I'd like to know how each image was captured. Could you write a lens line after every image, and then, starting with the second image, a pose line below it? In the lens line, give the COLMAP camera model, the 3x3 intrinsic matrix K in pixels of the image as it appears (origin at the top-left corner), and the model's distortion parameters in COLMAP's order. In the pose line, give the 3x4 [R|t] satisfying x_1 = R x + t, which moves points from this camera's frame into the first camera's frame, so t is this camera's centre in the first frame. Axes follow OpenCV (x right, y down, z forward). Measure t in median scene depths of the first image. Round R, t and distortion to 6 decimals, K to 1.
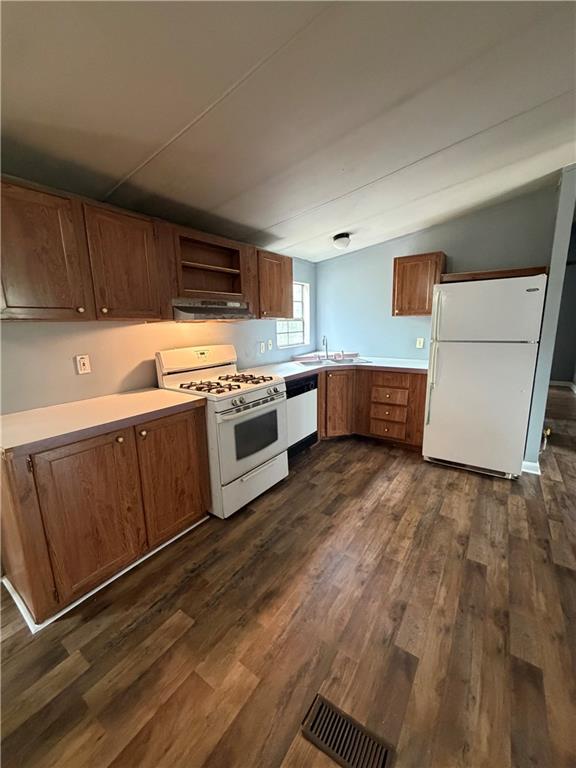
lens RADIAL K [[304.0, 0, 285.5], [0, 304.0, 383.5], [0, 0, 1]] dist [0.006013, -0.000241]
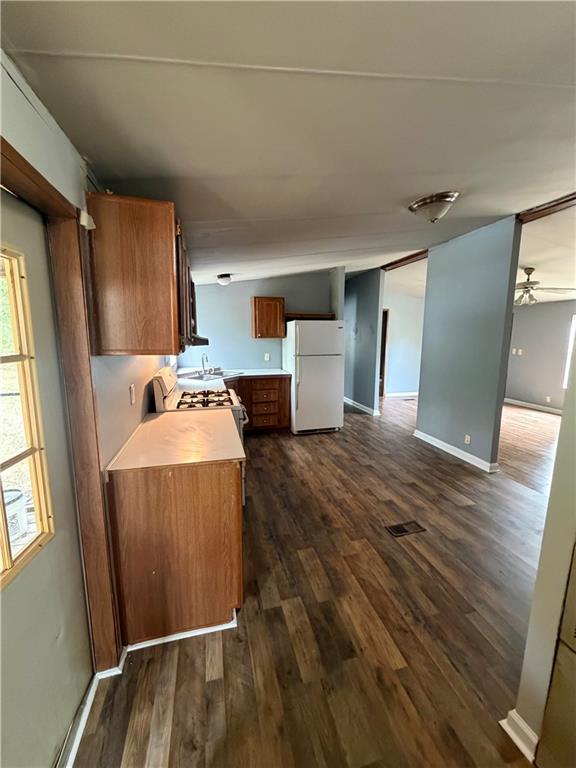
lens RADIAL K [[304.0, 0, 285.5], [0, 304.0, 383.5], [0, 0, 1]] dist [0.006013, -0.000241]
pose [[0.646379, -0.097895, 0.756711, -0.961445], [0.127851, 0.991610, 0.019075, -0.045873], [-0.752229, 0.084417, 0.653472, 0.032973]]
